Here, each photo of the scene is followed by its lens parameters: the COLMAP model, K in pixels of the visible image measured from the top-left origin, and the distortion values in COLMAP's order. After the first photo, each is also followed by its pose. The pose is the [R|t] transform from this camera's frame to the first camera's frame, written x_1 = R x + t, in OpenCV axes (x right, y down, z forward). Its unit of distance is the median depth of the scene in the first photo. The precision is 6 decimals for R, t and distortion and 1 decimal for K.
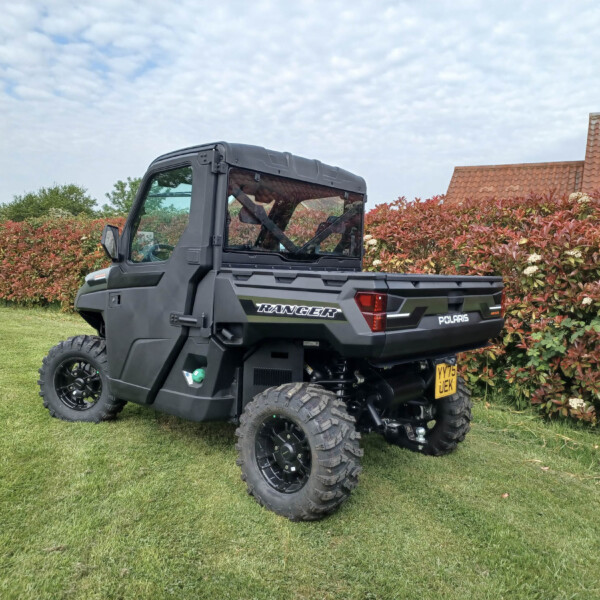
lens RADIAL K [[582.2, 0, 308.7], [0, 582.2, 300.1], [0, 0, 1]] dist [0.024268, 0.000000]
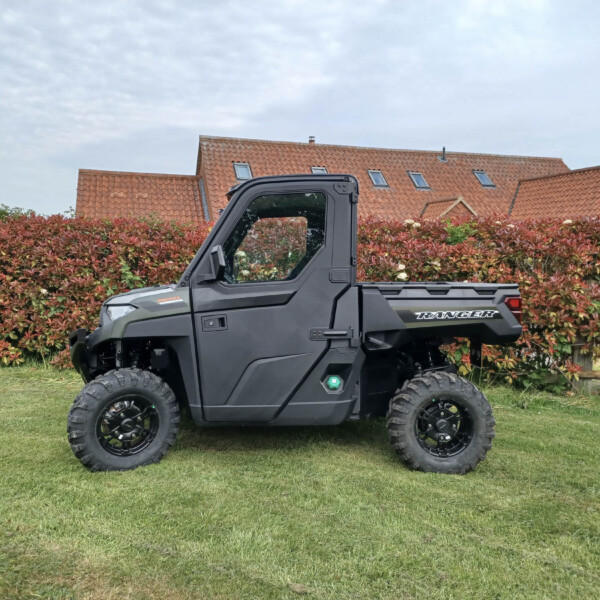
lens RADIAL K [[582.2, 0, 295.2], [0, 582.2, 298.4], [0, 0, 1]] dist [0.024268, 0.000000]
pose [[0.728417, -0.060781, 0.682433, -0.707086], [0.063301, 0.997767, 0.021299, -0.041982], [-0.682203, 0.027684, 0.730638, 0.171772]]
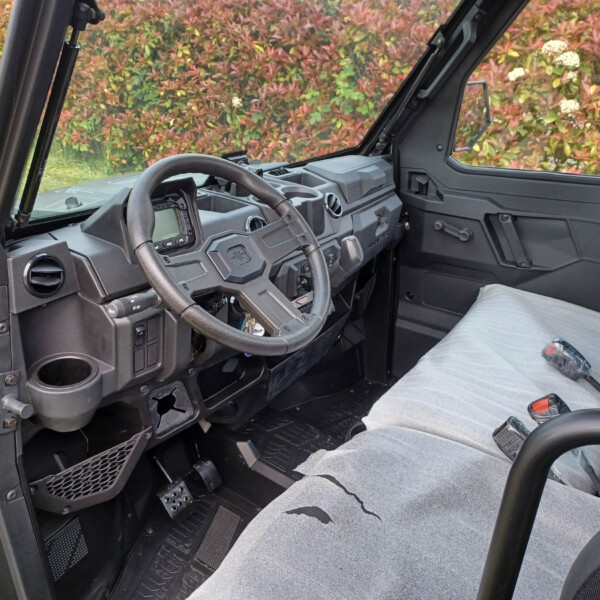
lens RADIAL K [[582.2, 0, 302.7], [0, 582.2, 302.3], [0, 0, 1]] dist [0.024268, 0.000000]
pose [[0.993921, -0.020728, 0.108131, -0.195078], [-0.020289, 0.930817, 0.364921, -0.109276], [-0.108215, -0.364896, 0.924738, 0.651947]]
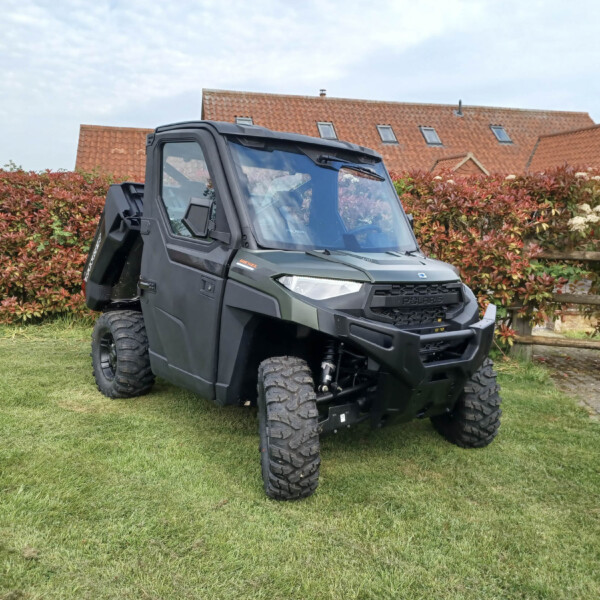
lens RADIAL K [[582.2, 0, 296.9], [0, 582.2, 302.6], [0, 0, 1]] dist [0.024268, 0.000000]
pose [[0.766886, -0.100809, 0.633817, -0.504976], [0.053706, 0.994203, 0.093147, -0.023249], [-0.639533, -0.037394, 0.767854, 0.042968]]
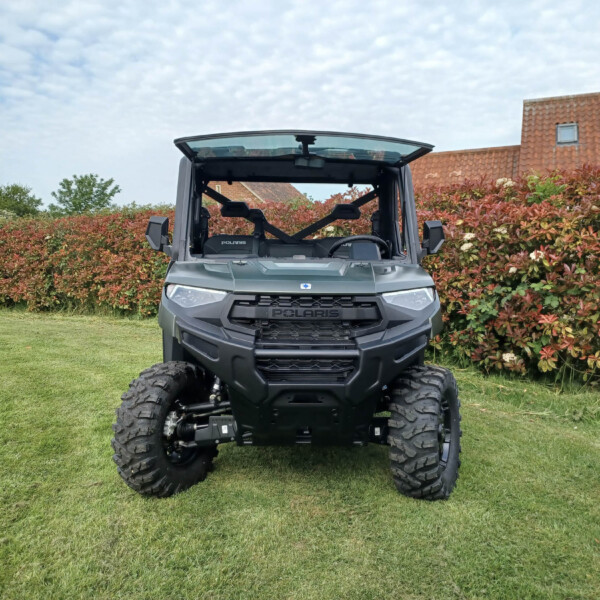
lens RADIAL K [[582.2, 0, 305.9], [0, 582.2, 303.0], [0, 0, 1]] dist [0.024268, 0.000000]
pose [[0.996157, -0.051089, 0.071144, -0.027305], [0.049614, 0.998518, 0.022353, 0.018306], [-0.072181, -0.018737, 0.997216, -0.135402]]
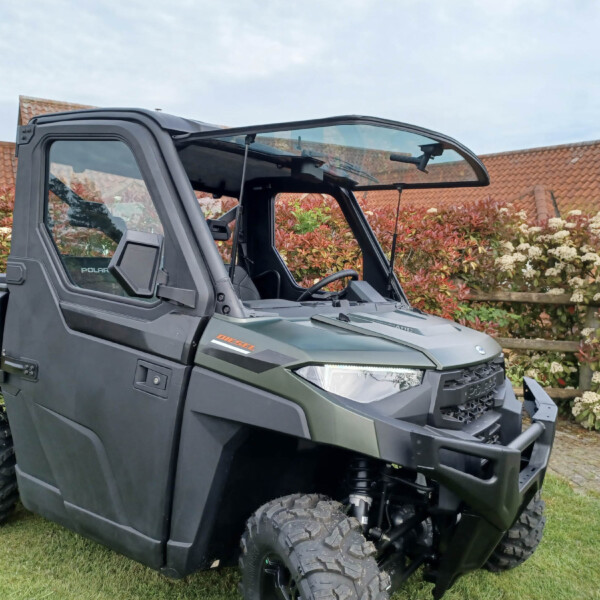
lens RADIAL K [[582.2, 0, 298.4], [0, 582.2, 292.4], [0, 0, 1]] dist [0.024268, 0.000000]
pose [[0.539211, -0.068591, 0.839373, -0.434639], [0.050284, 0.997522, 0.049212, -0.058767], [-0.840668, 0.015671, 0.541324, 0.325570]]
